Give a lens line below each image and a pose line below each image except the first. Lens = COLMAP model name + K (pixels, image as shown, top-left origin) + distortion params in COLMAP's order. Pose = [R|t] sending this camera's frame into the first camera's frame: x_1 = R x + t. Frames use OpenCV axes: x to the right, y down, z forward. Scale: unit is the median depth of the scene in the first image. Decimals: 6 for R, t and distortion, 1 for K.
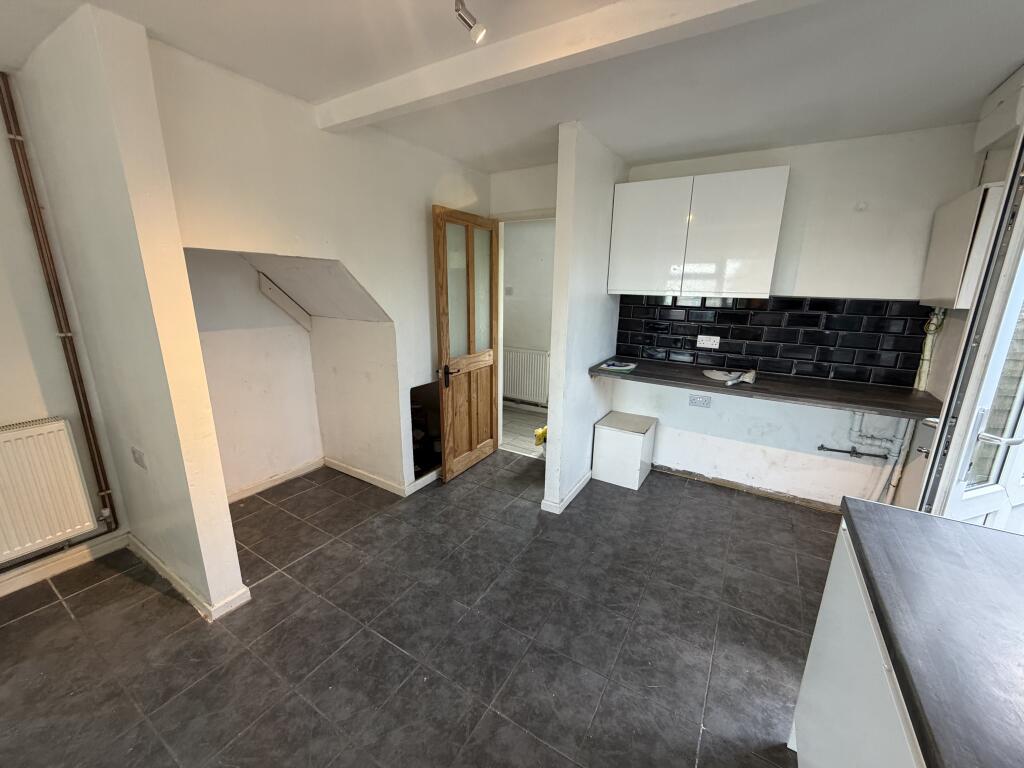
lens RADIAL K [[407.6, 0, 512.0], [0, 407.6, 384.0], [0, 0, 1]] dist [0.000127, 0.000607]
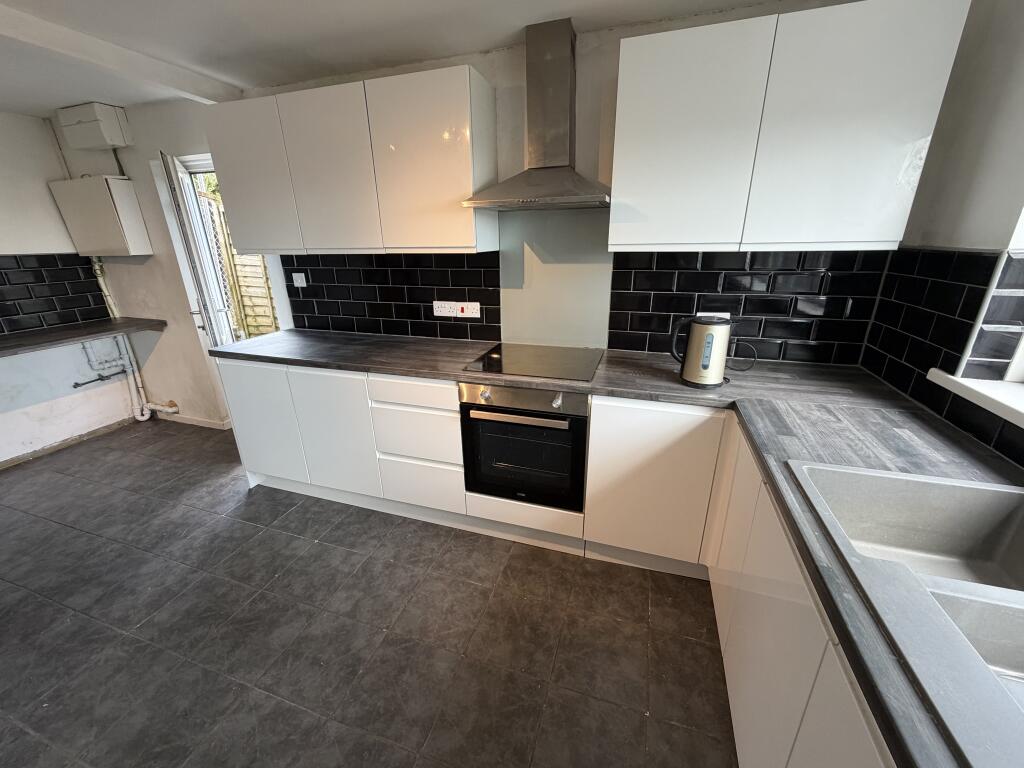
lens RADIAL K [[407.6, 0, 512.0], [0, 407.6, 384.0], [0, 0, 1]] dist [0.000127, 0.000607]
pose [[-0.222906, -0.343649, 0.912260, -0.694434], [0.248961, 0.884705, 0.394101, 0.003238], [-0.942513, 0.314965, -0.111651, -0.057184]]
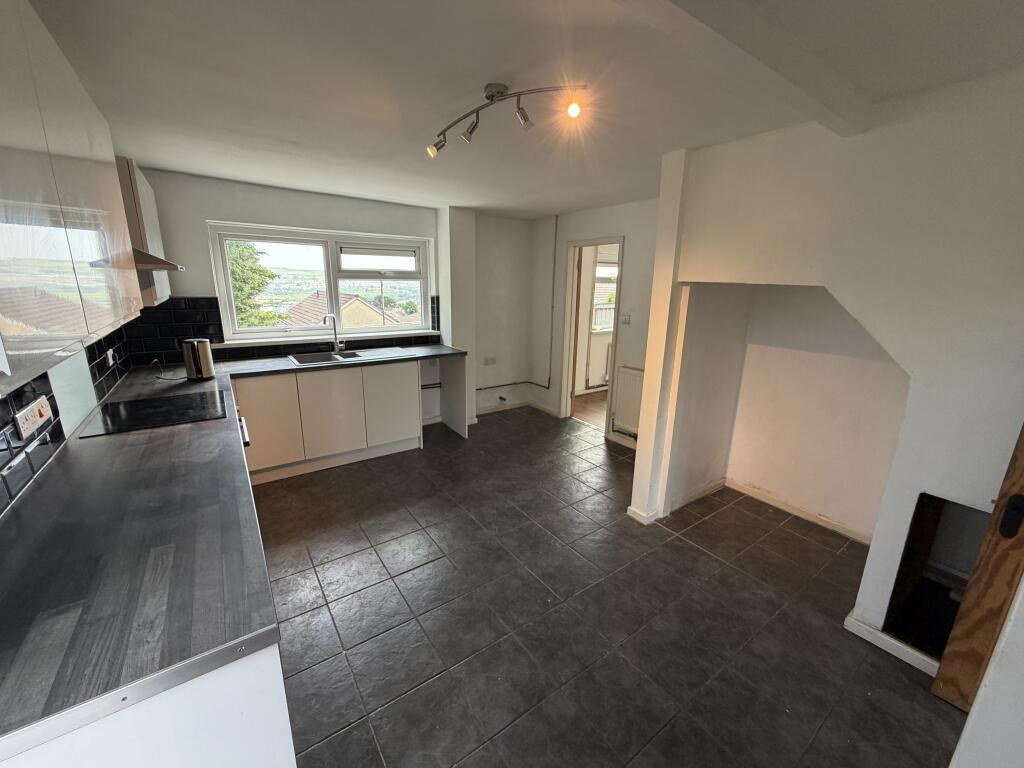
lens RADIAL K [[407.6, 0, 512.0], [0, 407.6, 384.0], [0, 0, 1]] dist [0.000127, 0.000607]
pose [[-0.392213, 0.200298, -0.897802, 0.609262], [-0.247717, 0.916951, 0.312788, -0.213932], [0.885892, 0.345081, -0.310023, 0.726541]]
